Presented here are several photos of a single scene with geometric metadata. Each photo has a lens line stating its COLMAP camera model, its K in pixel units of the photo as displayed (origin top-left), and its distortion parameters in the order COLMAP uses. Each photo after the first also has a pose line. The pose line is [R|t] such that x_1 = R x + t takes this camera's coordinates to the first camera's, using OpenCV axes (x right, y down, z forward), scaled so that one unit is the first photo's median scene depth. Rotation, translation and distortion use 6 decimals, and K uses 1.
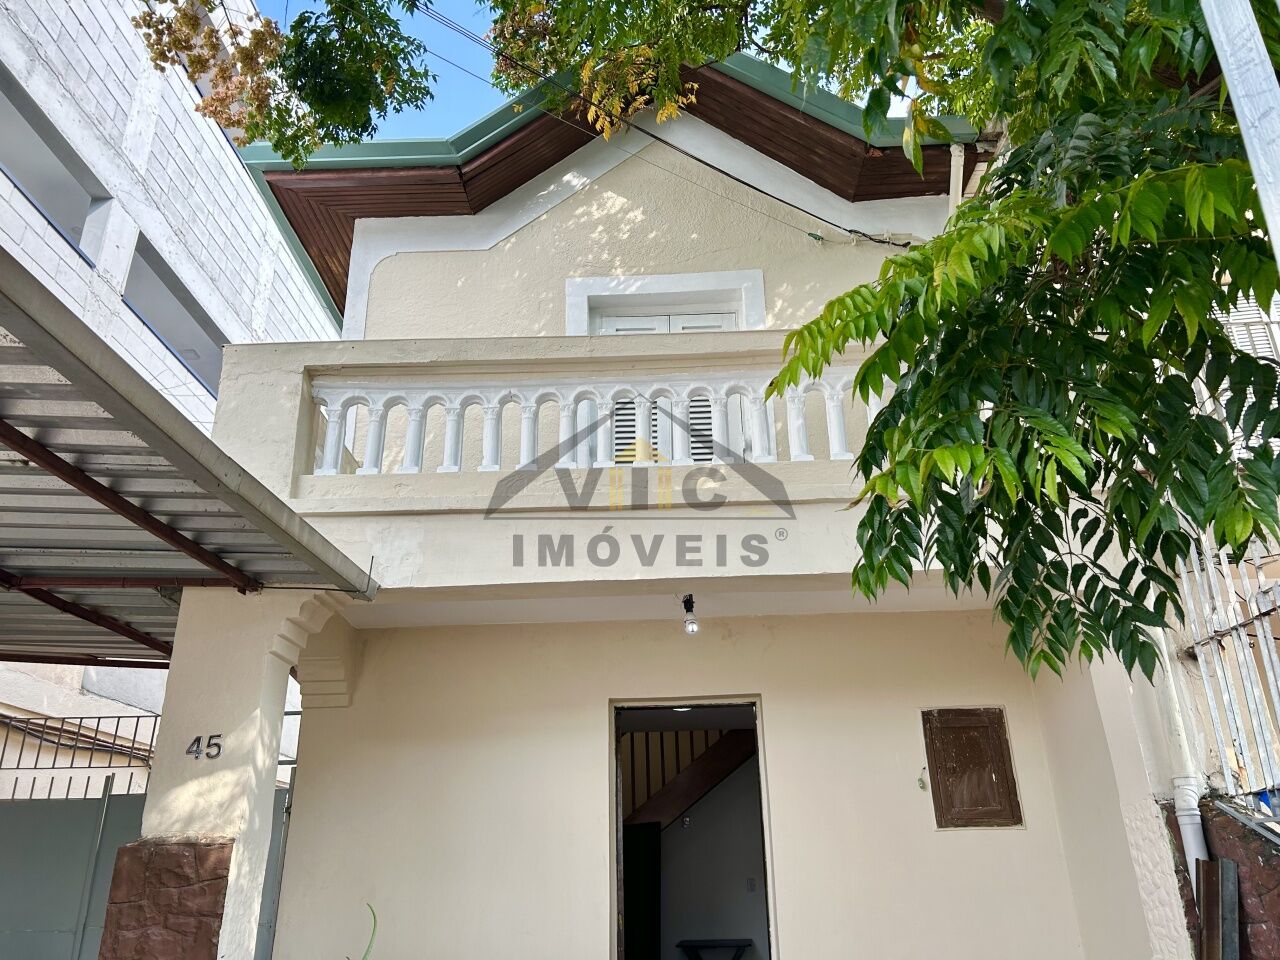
lens RADIAL K [[961.6, 0, 650.5], [0, 961.6, 487.8], [0, 0, 1]] dist [0.053095, -0.062928]
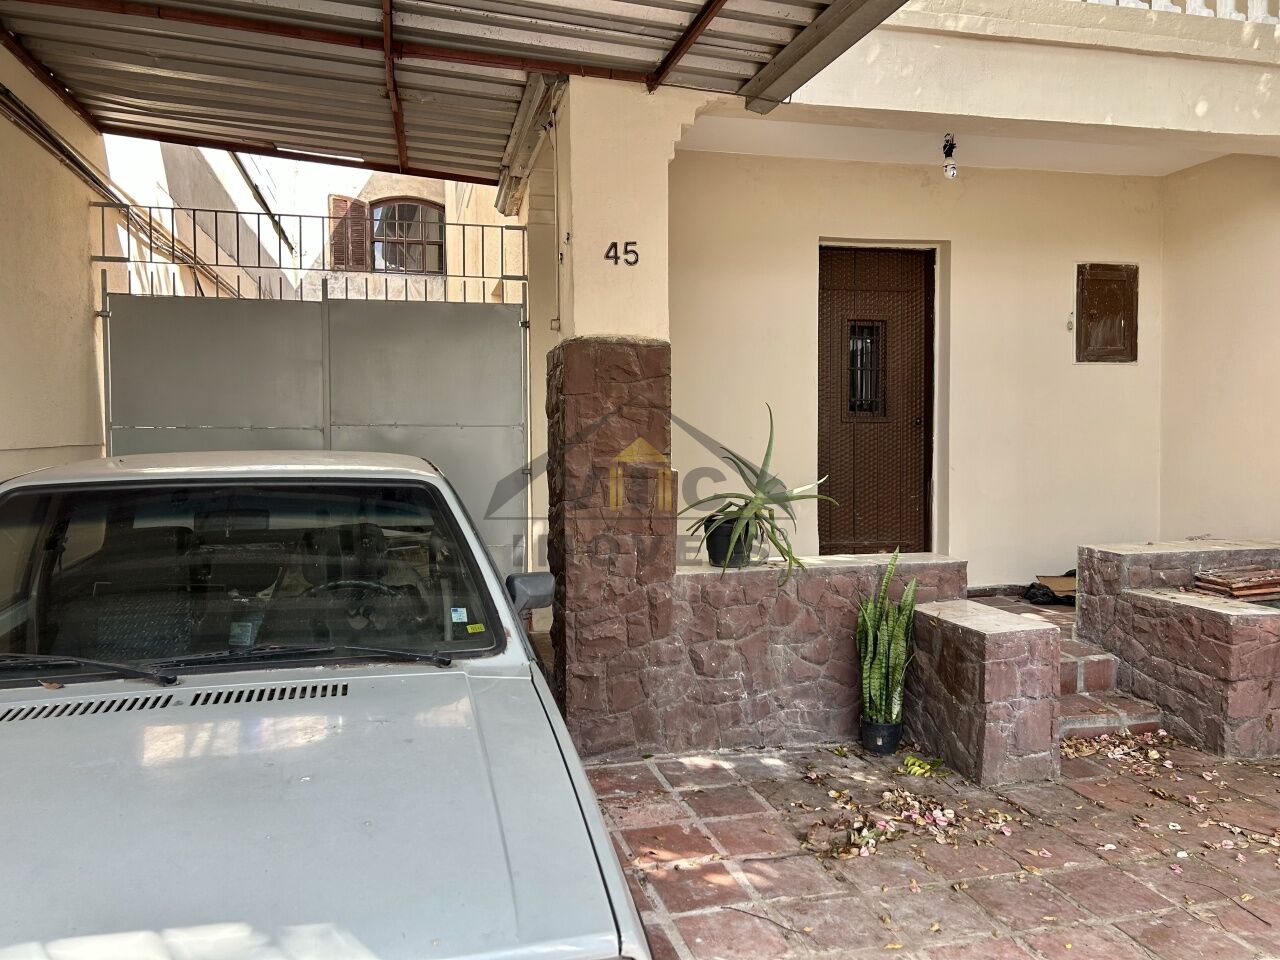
lens RADIAL K [[961.6, 0, 637.9], [0, 961.6, 480.9], [0, 0, 1]] dist [0.053095, -0.062928]
pose [[0.966124, 0.003894, 0.258048, -0.524876], [-0.114739, 0.902112, 0.415968, 0.046567], [-0.231168, -0.431485, 0.871999, 0.017440]]
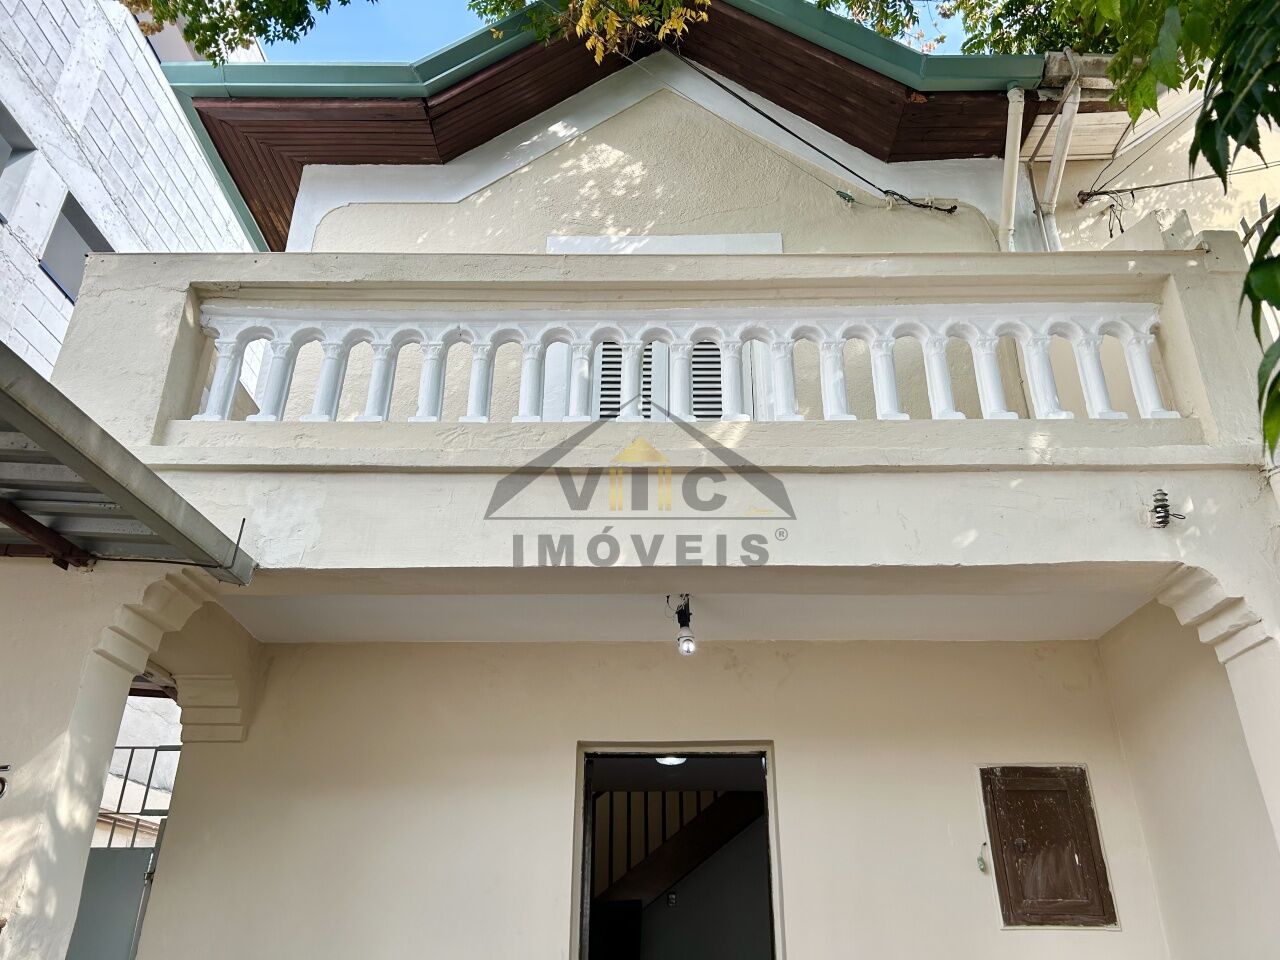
lens RADIAL K [[961.6, 0, 648.5], [0, 961.6, 484.4], [0, 0, 1]] dist [0.053095, -0.062928]
pose [[0.999551, 0.029930, 0.001690, 0.006766], [-0.029756, 0.997421, -0.065316, 0.064156], [-0.003641, 0.065237, 0.997863, 0.217717]]
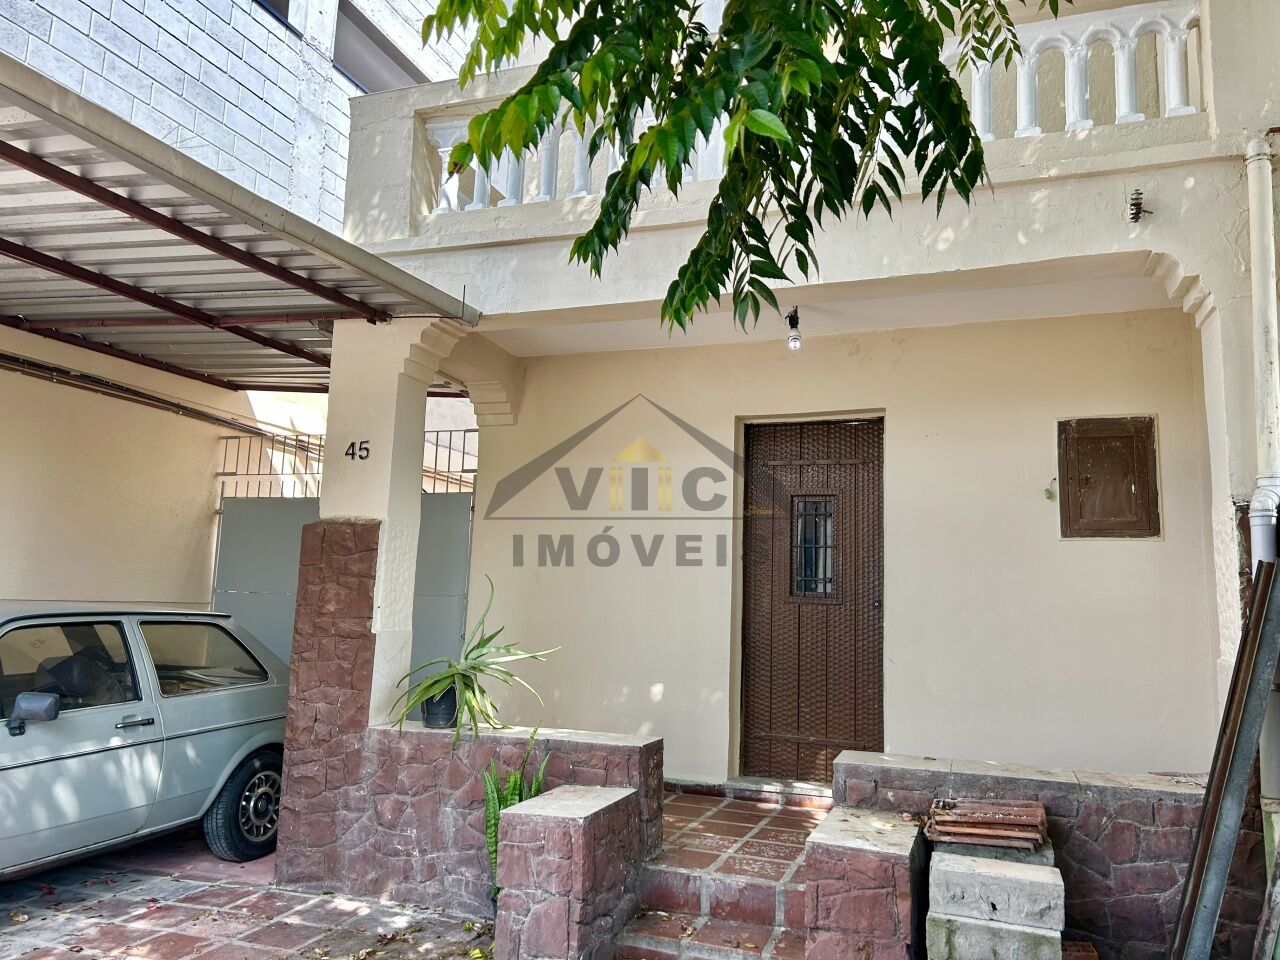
lens RADIAL K [[961.6, 0, 639.8], [0, 961.6, 481.3], [0, 0, 1]] dist [0.053095, -0.062928]
pose [[0.947119, 0.007278, -0.320801, 0.202467], [0.075808, 0.966368, 0.245734, 0.023729], [0.311801, -0.257058, 0.914714, -0.010854]]
